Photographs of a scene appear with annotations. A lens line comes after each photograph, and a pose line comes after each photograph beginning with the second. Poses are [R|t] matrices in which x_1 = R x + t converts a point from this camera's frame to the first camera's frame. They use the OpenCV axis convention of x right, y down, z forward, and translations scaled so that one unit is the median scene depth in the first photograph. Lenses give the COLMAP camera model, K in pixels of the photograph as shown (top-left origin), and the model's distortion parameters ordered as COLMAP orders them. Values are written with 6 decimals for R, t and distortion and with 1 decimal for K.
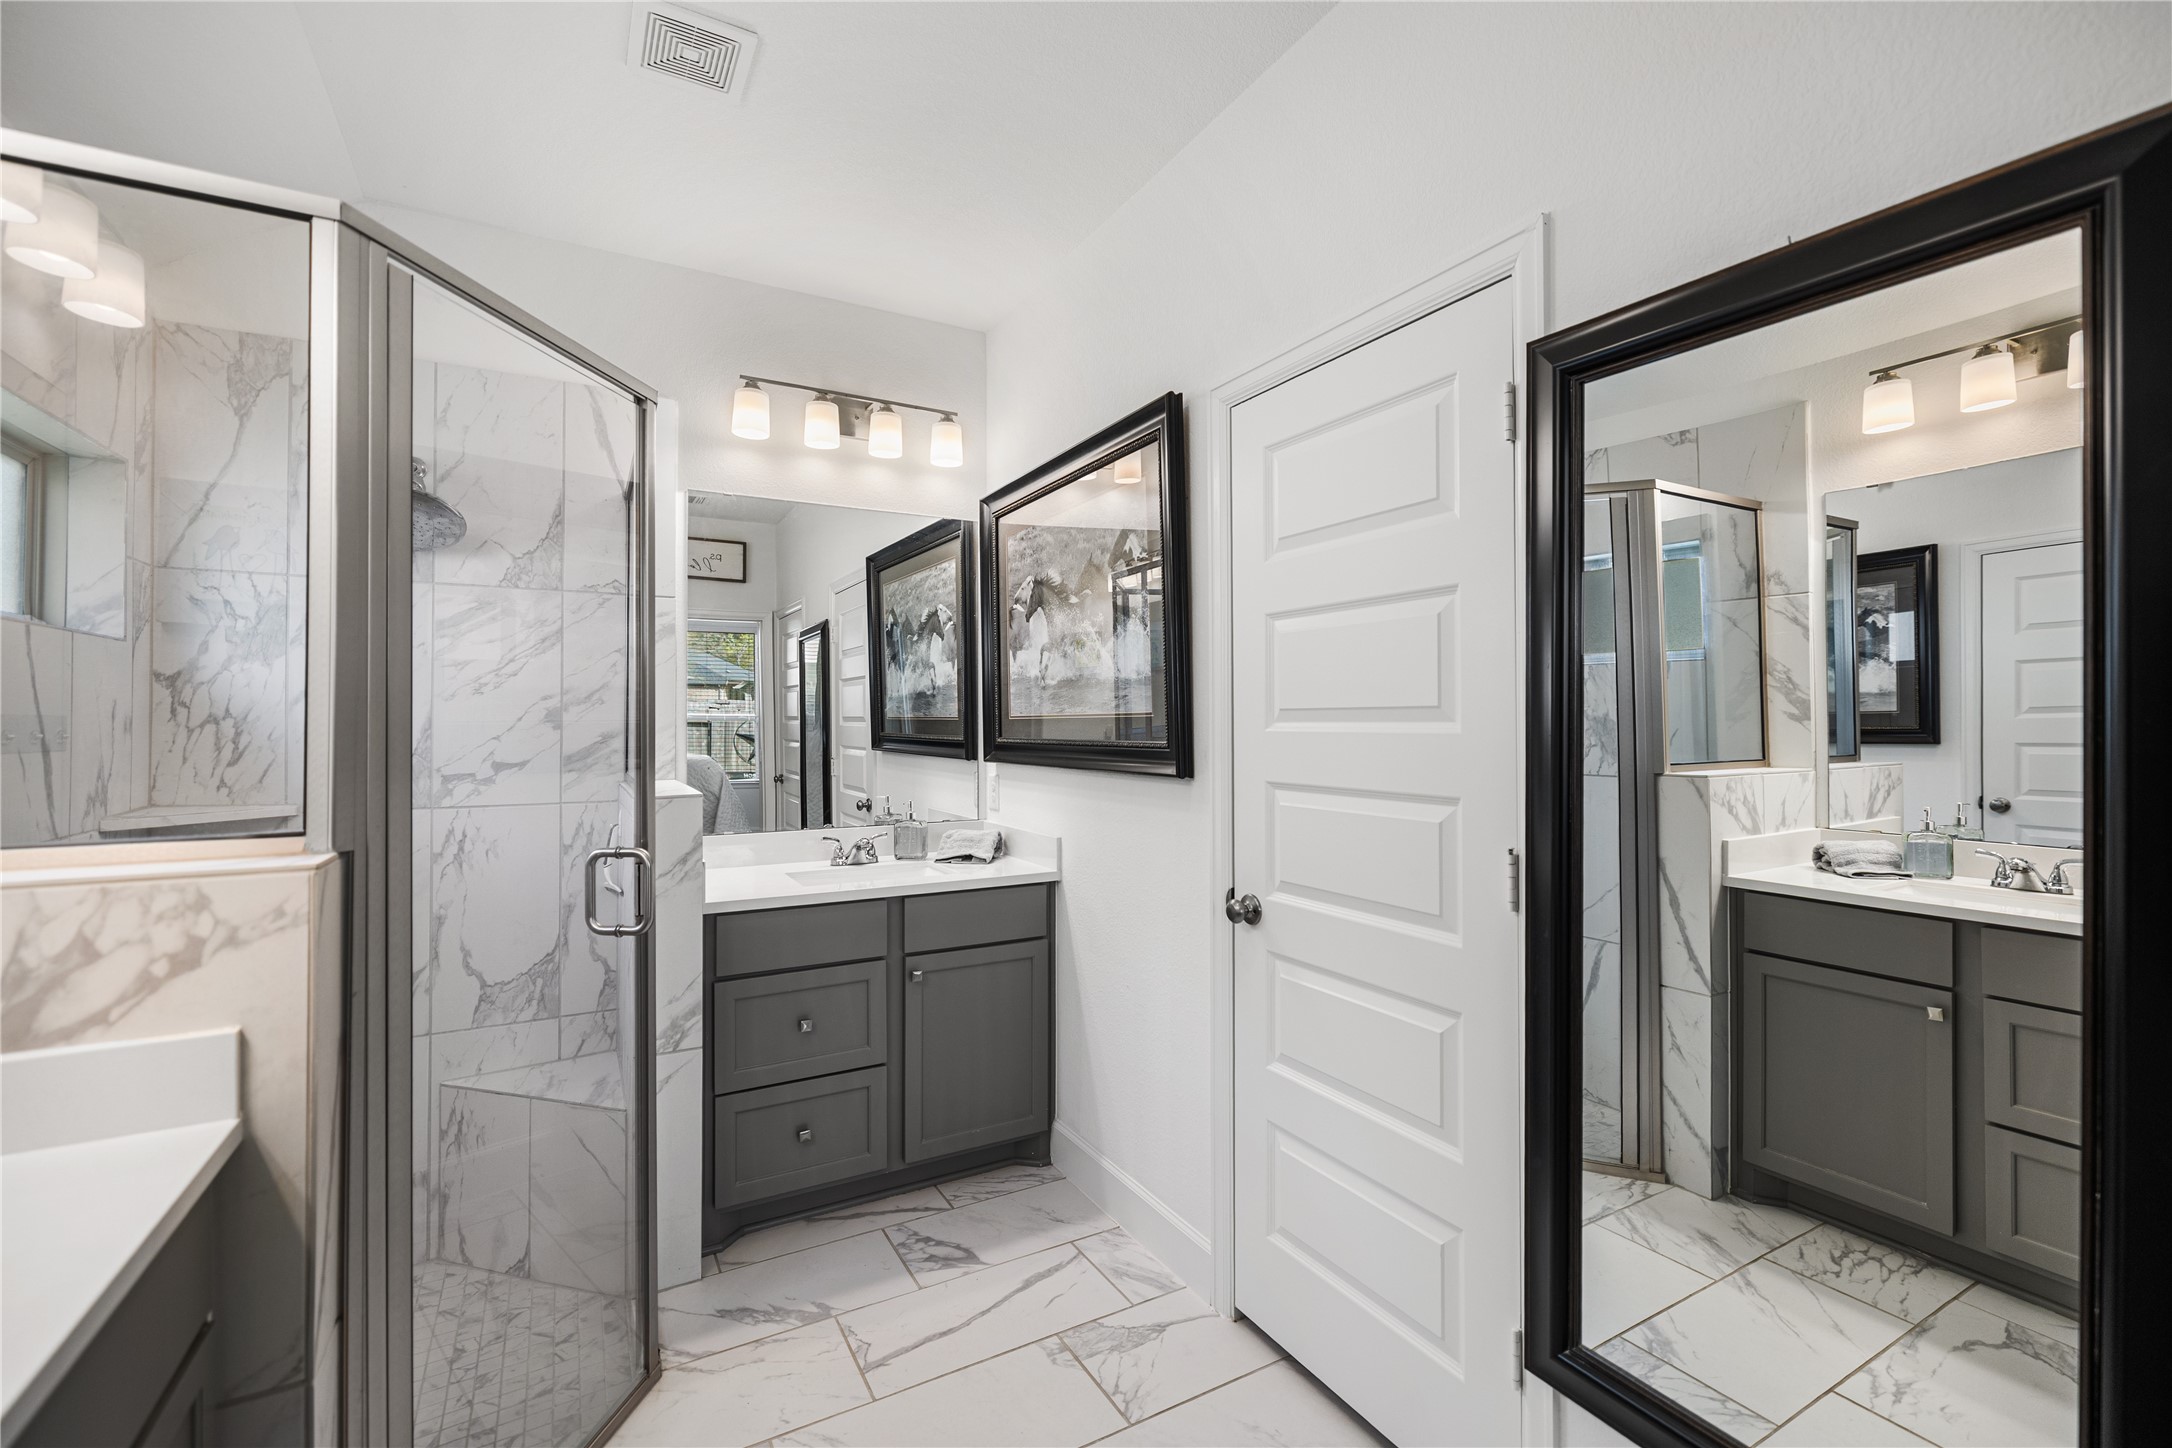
lens RADIAL K [[921.6, 0, 1083.6], [0, 921.6, 712.2], [0, 0, 1]] dist [0.001947, -0.001414]
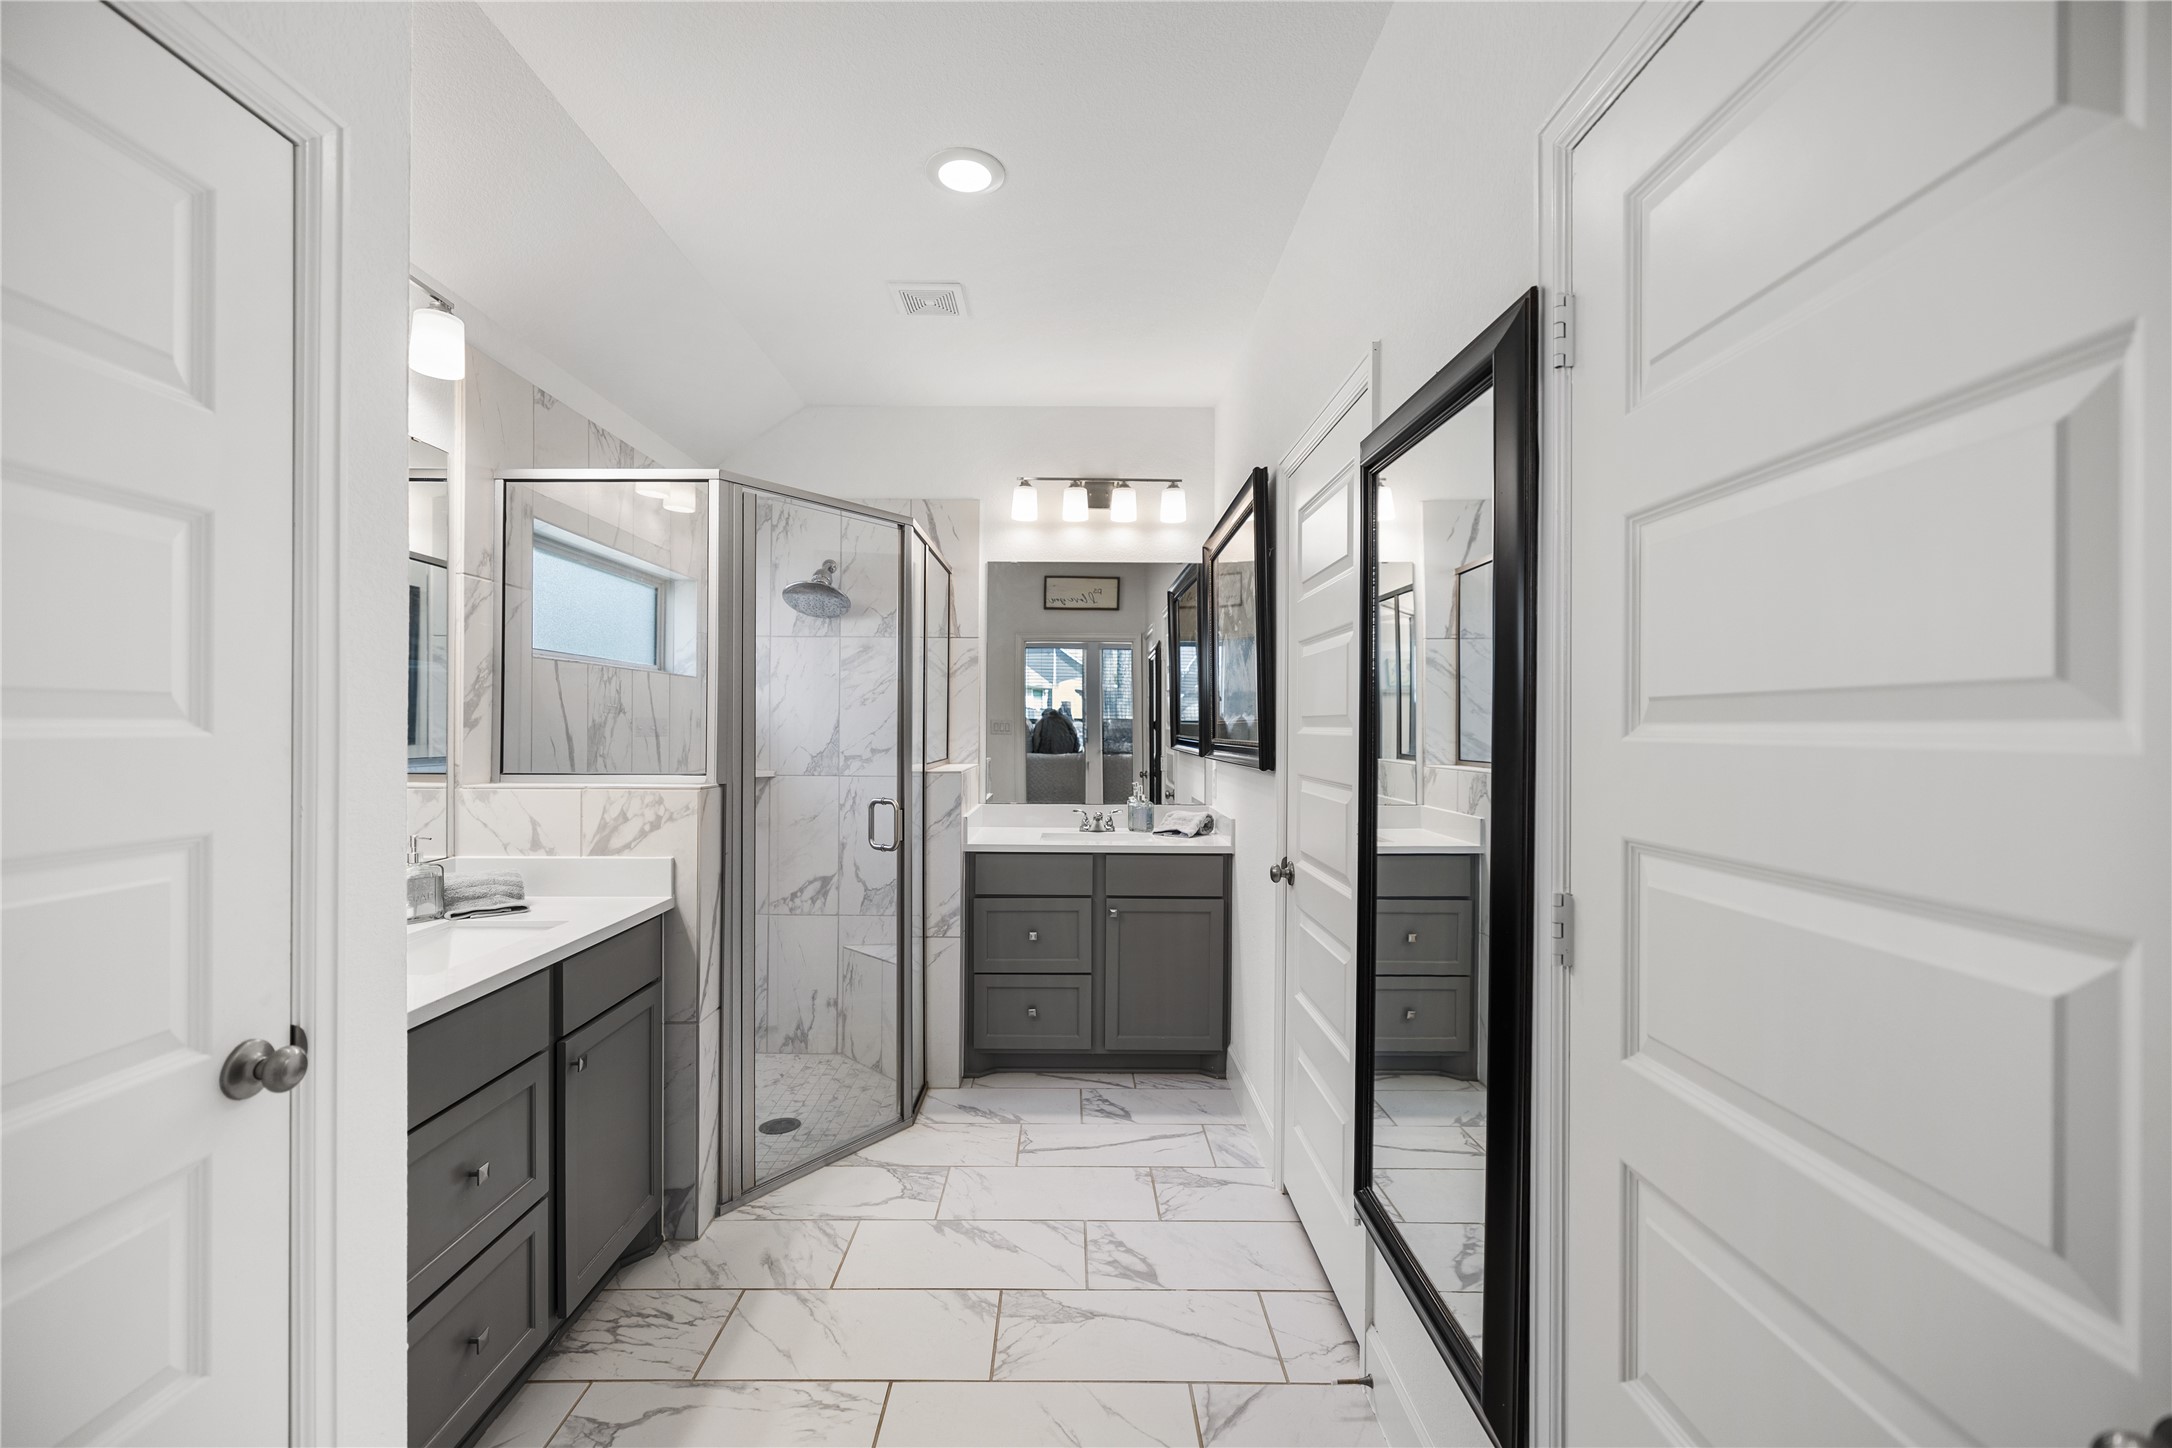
lens RADIAL K [[921.6, 0, 1089.7], [0, 921.6, 729.1], [0, 0, 1]] dist [0.001947, -0.001414]
pose [[0.879755, 0.010278, -0.475316, 0.487874], [-0.003804, 0.999886, 0.014581, -0.003647], [0.475412, -0.011020, 0.879694, -0.230298]]
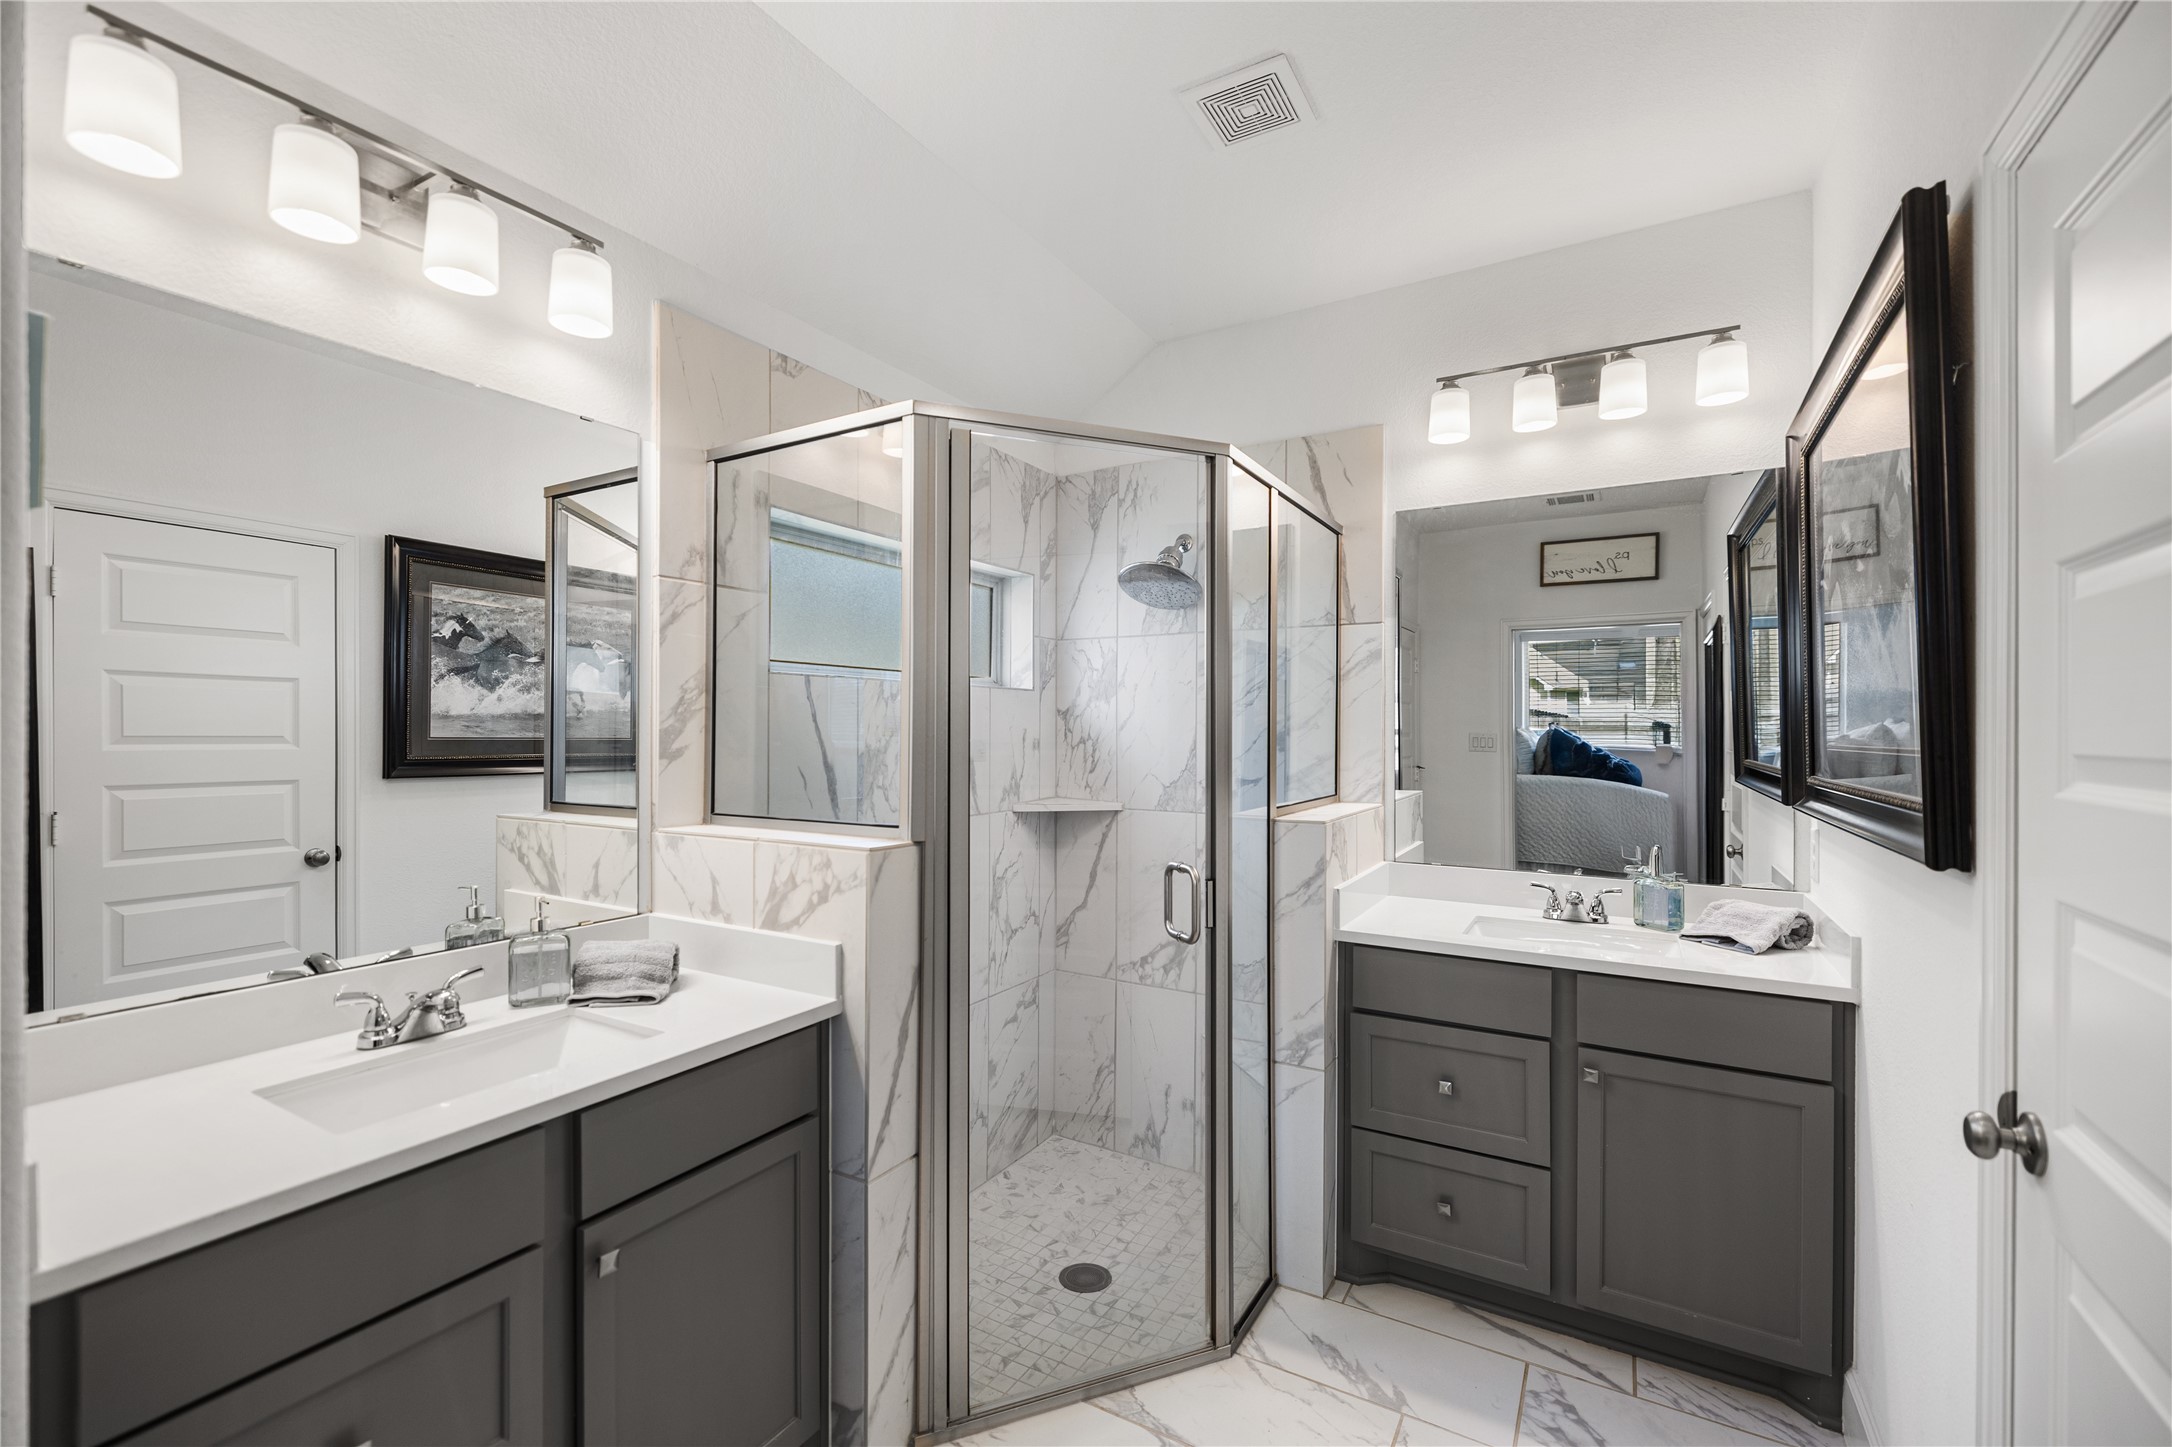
lens RADIAL K [[921.6, 0, 1078.0], [0, 921.6, 731.4], [0, 0, 1]] dist [0.001947, -0.001414]
pose [[0.496495, 0.005706, -0.868021, 0.324420], [0.004562, 0.999947, 0.009183, -0.020279], [0.868028, -0.008519, 0.496443, 0.261442]]
